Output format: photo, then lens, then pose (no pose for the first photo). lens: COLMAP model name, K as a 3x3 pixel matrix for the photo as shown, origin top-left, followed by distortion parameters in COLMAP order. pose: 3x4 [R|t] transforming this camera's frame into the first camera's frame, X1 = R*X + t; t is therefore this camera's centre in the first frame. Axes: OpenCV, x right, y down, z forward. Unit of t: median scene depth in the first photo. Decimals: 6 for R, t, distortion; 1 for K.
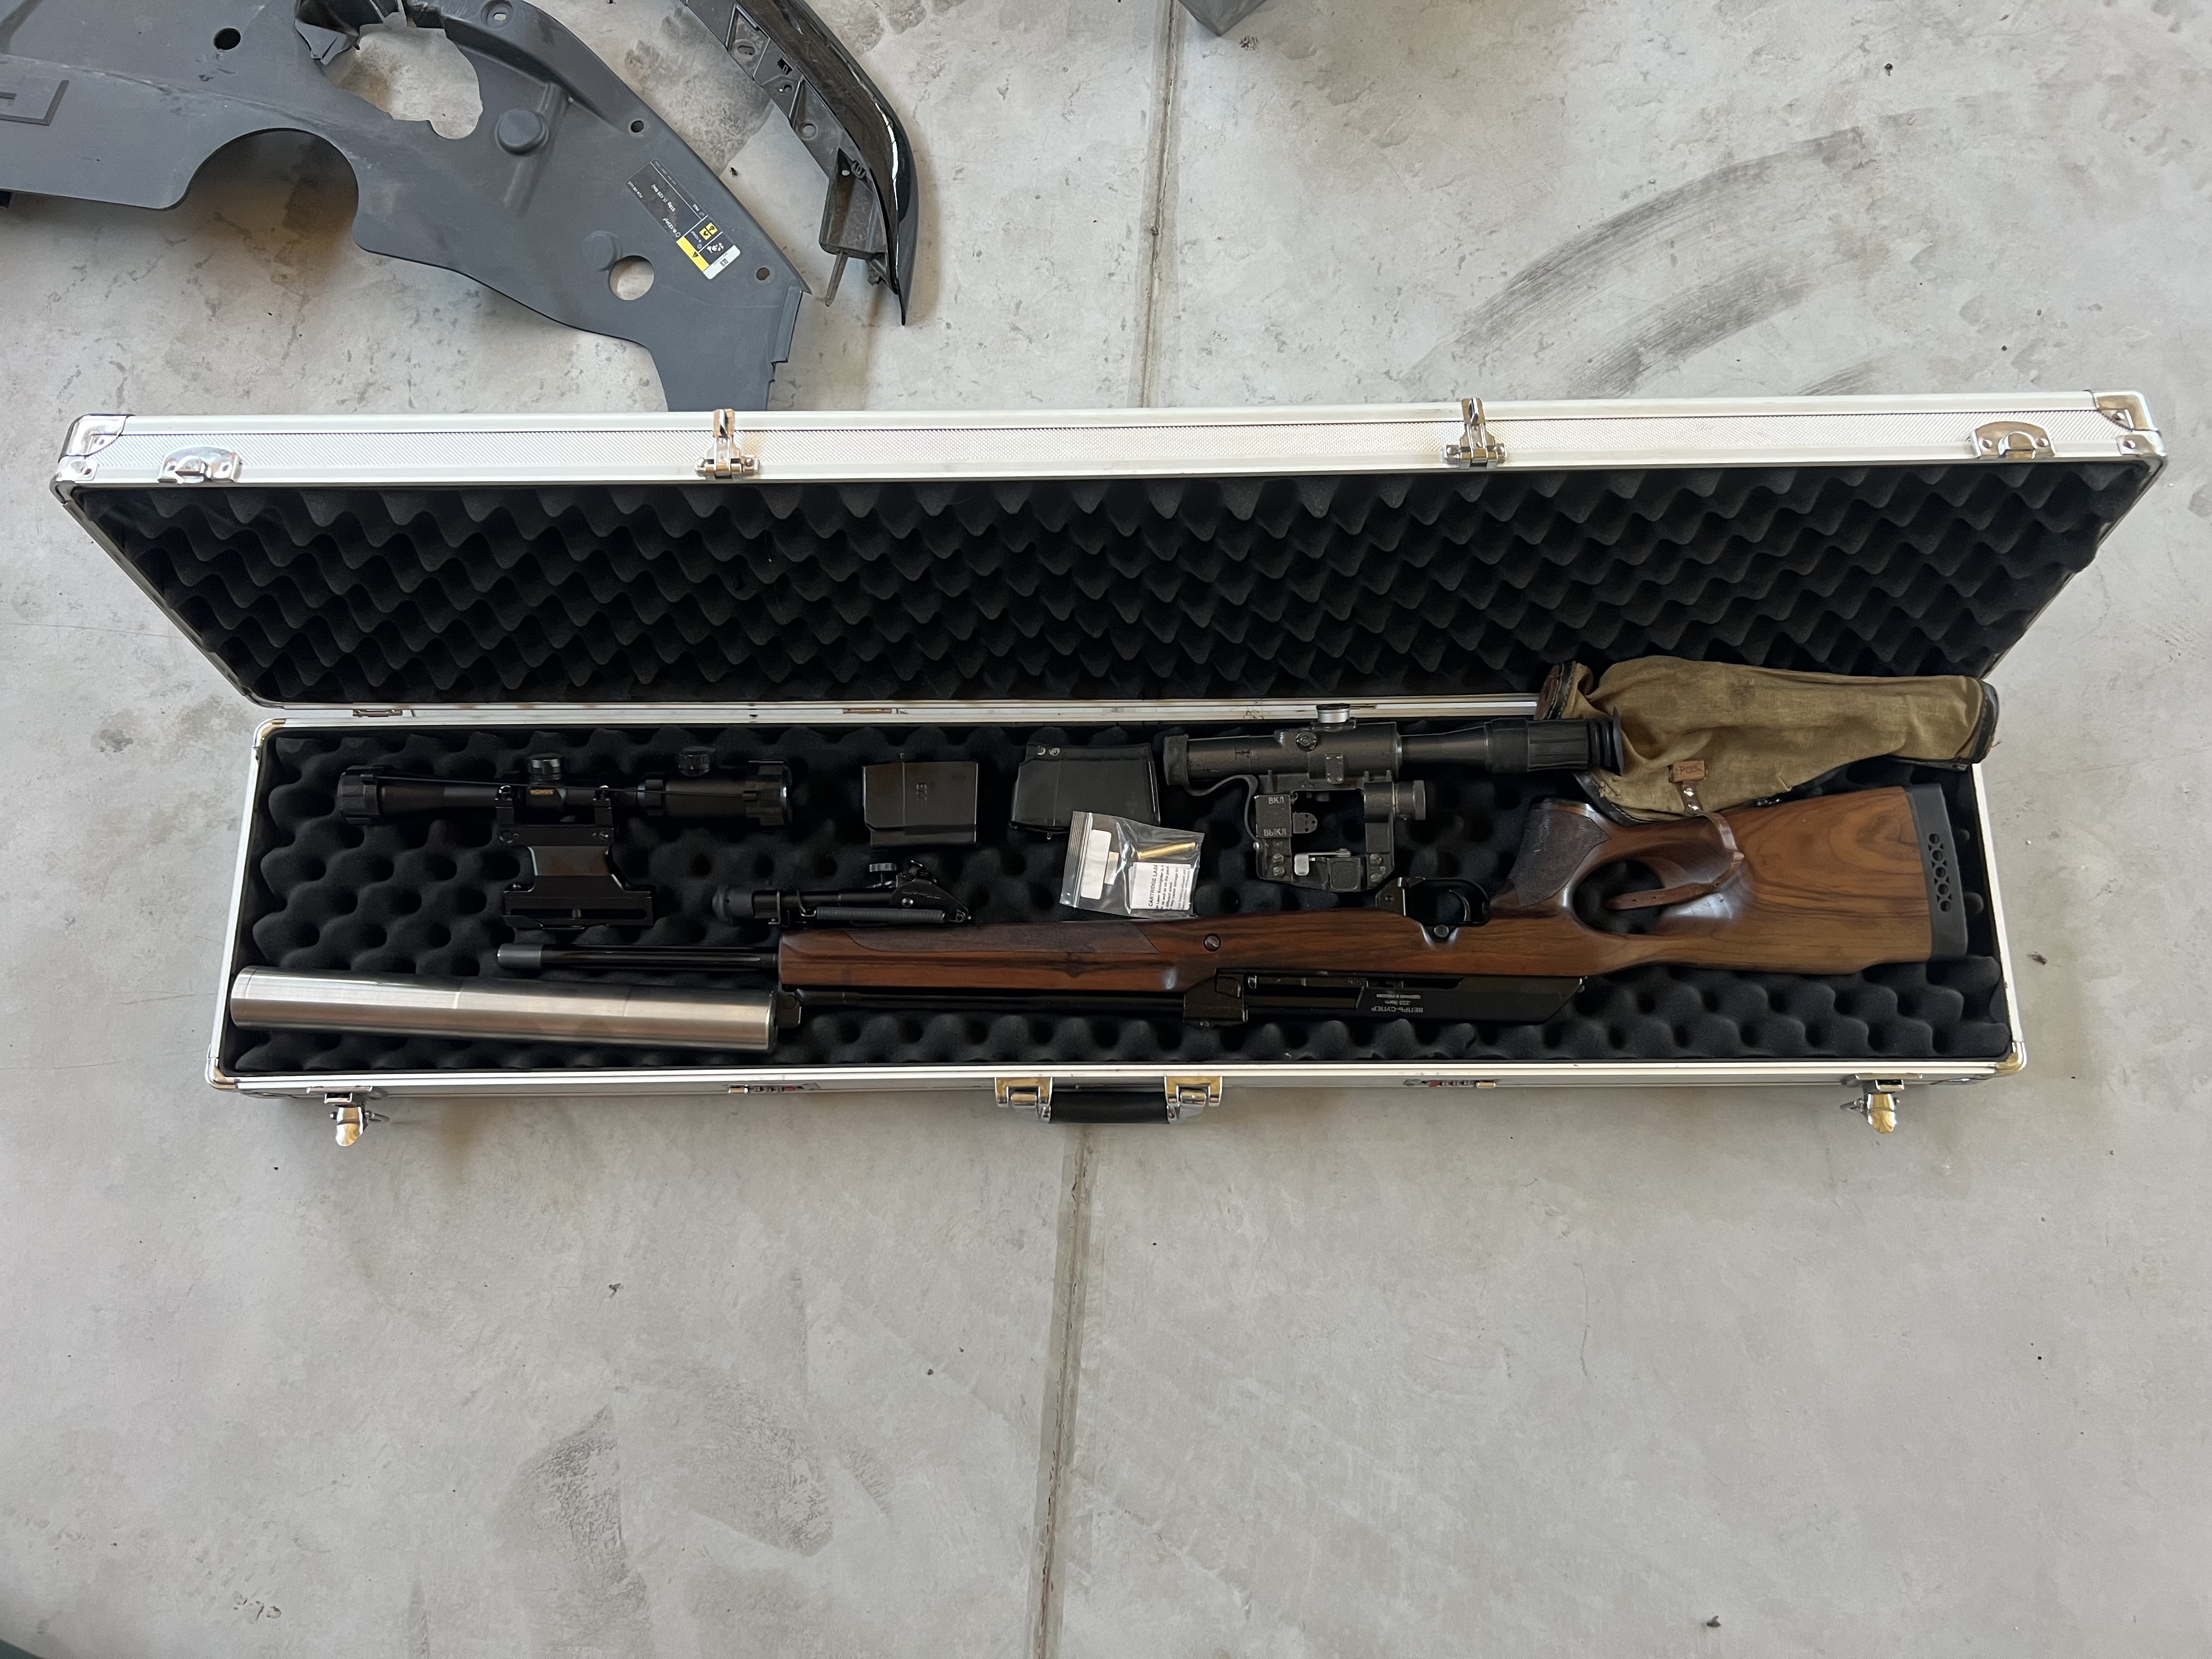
lens RADIAL K [[1676.2, 0, 1105.4], [0, 1676.2, 817.9], [0, 0, 1]] dist [0.019431, -0.042353]
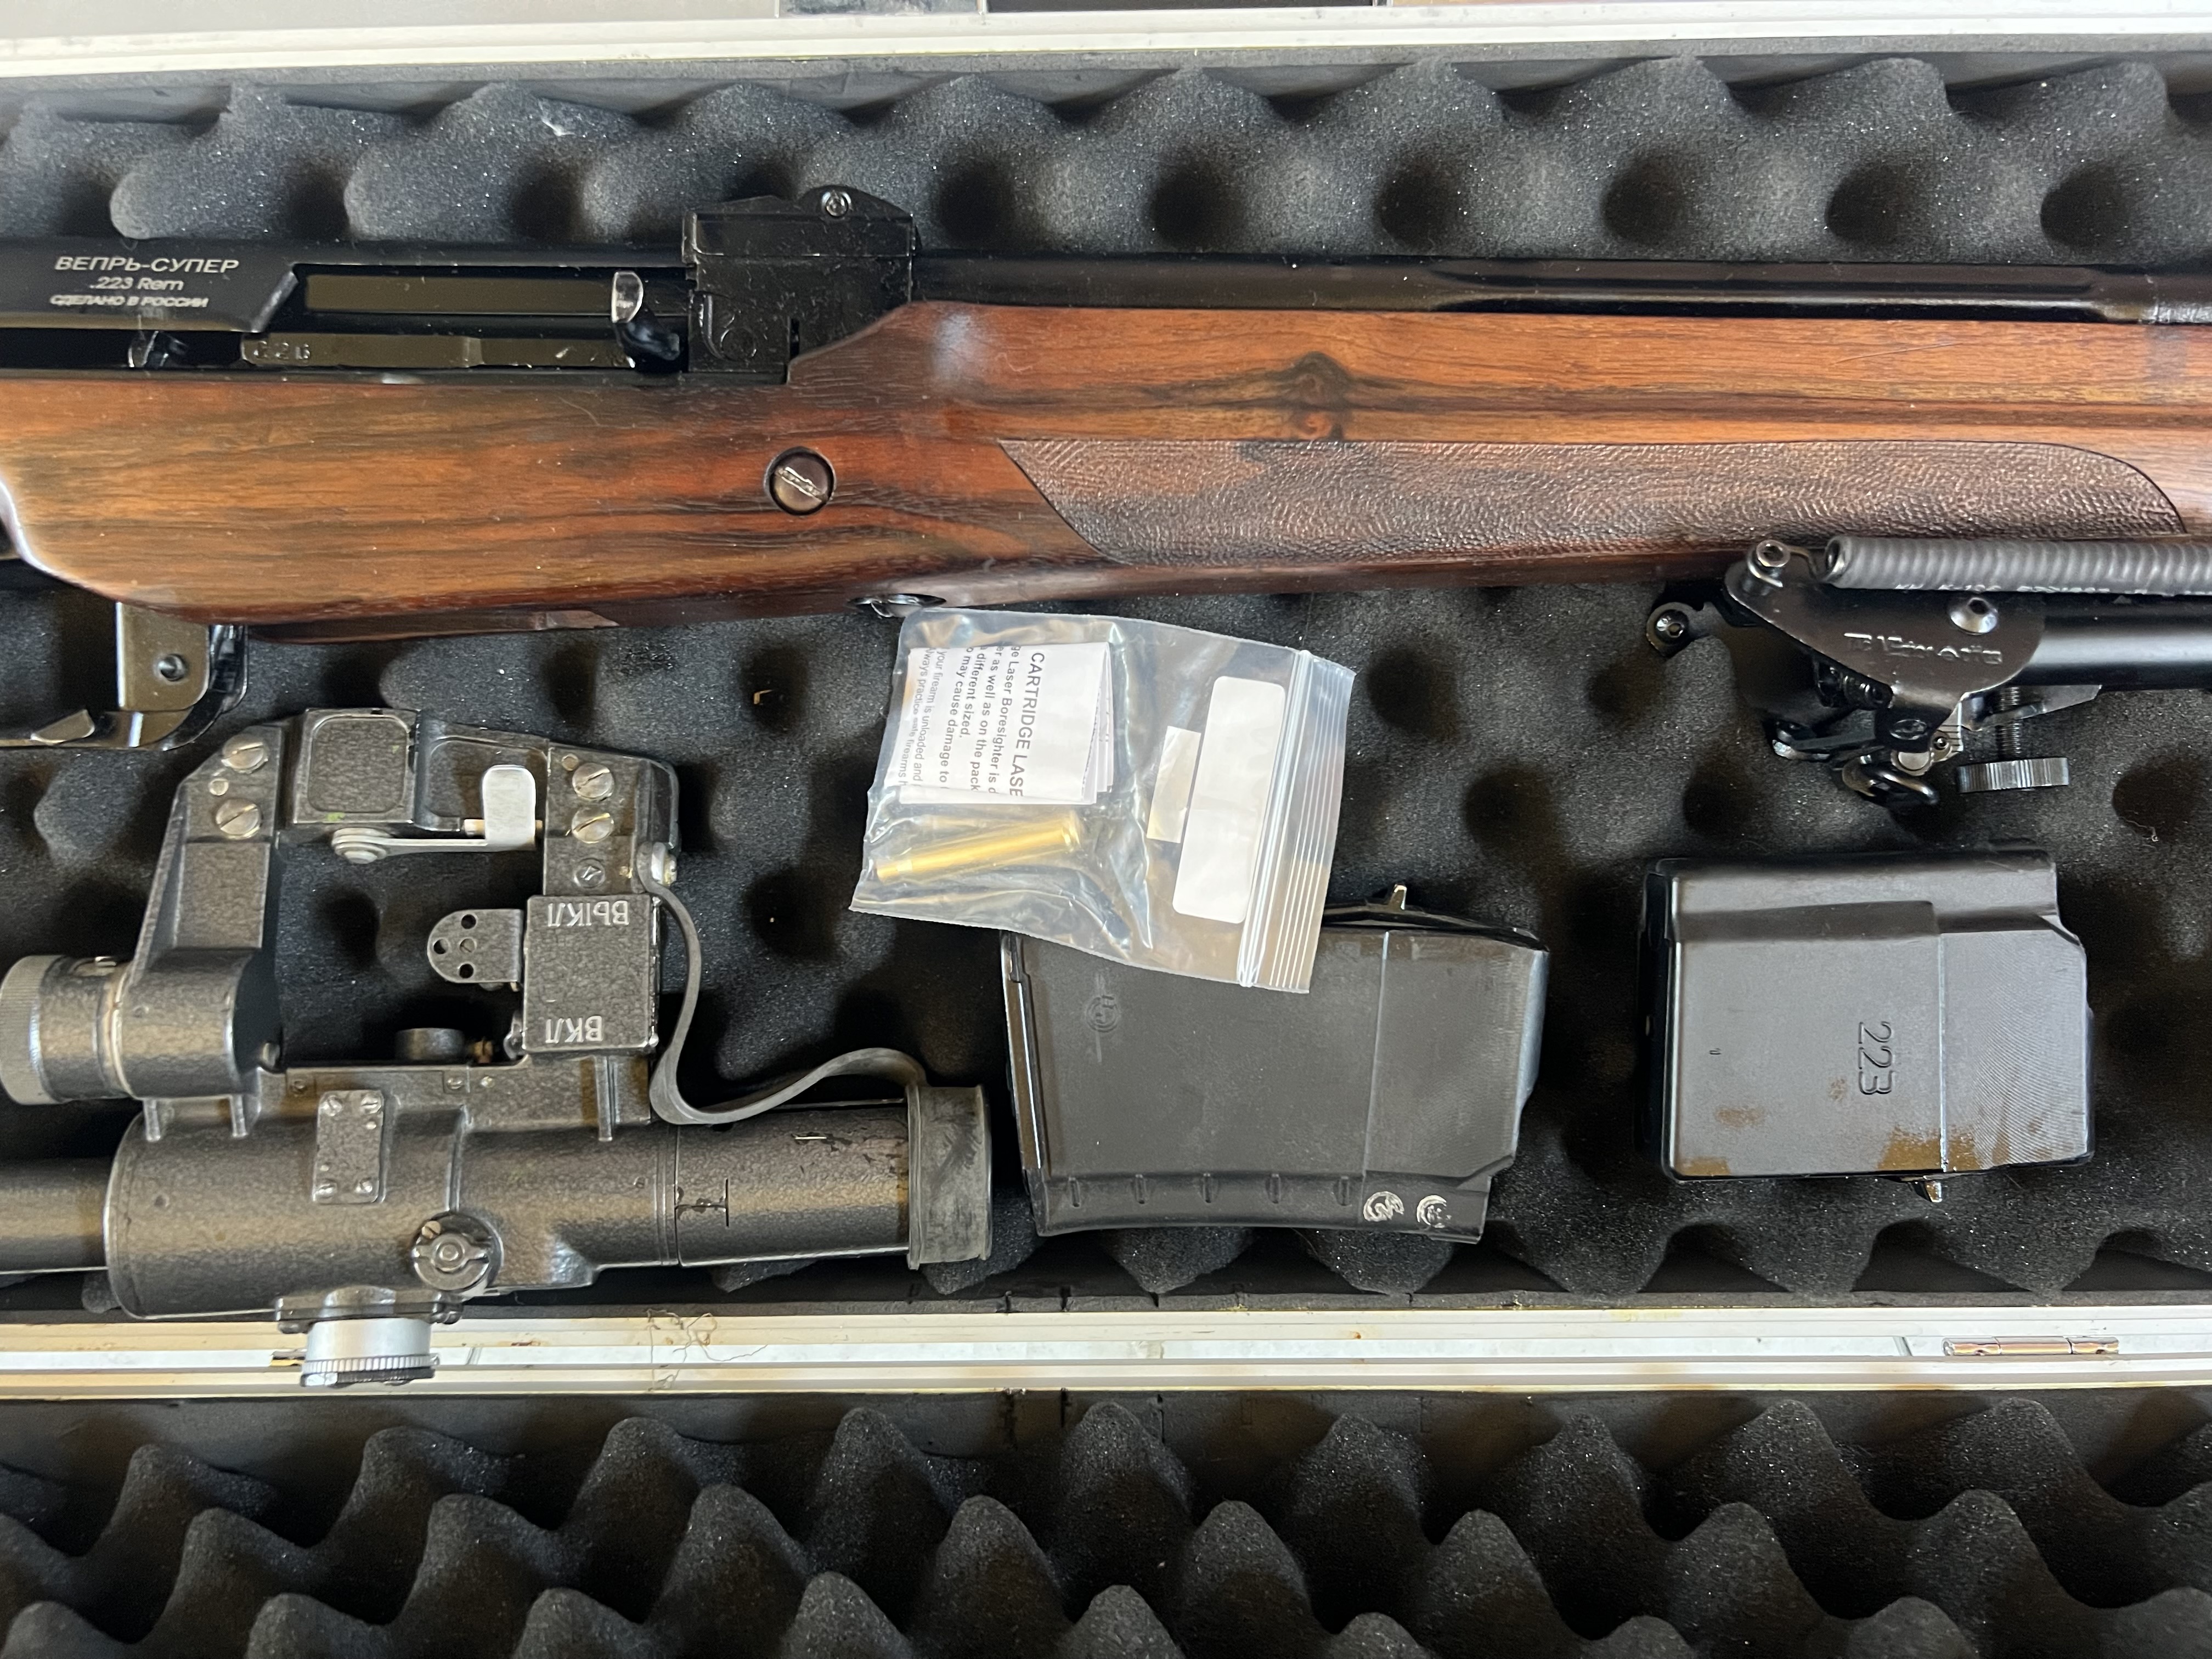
lens RADIAL K [[1676.2, 0, 1106.8], [0, 1676.2, 810.6], [0, 0, 1]] dist [0.019431, -0.042353]
pose [[-0.999845, 0.005250, 0.016832, 0.009678], [-0.002476, -0.986990, 0.160764, -0.018233], [0.017457, 0.160698, 0.986849, 0.673579]]
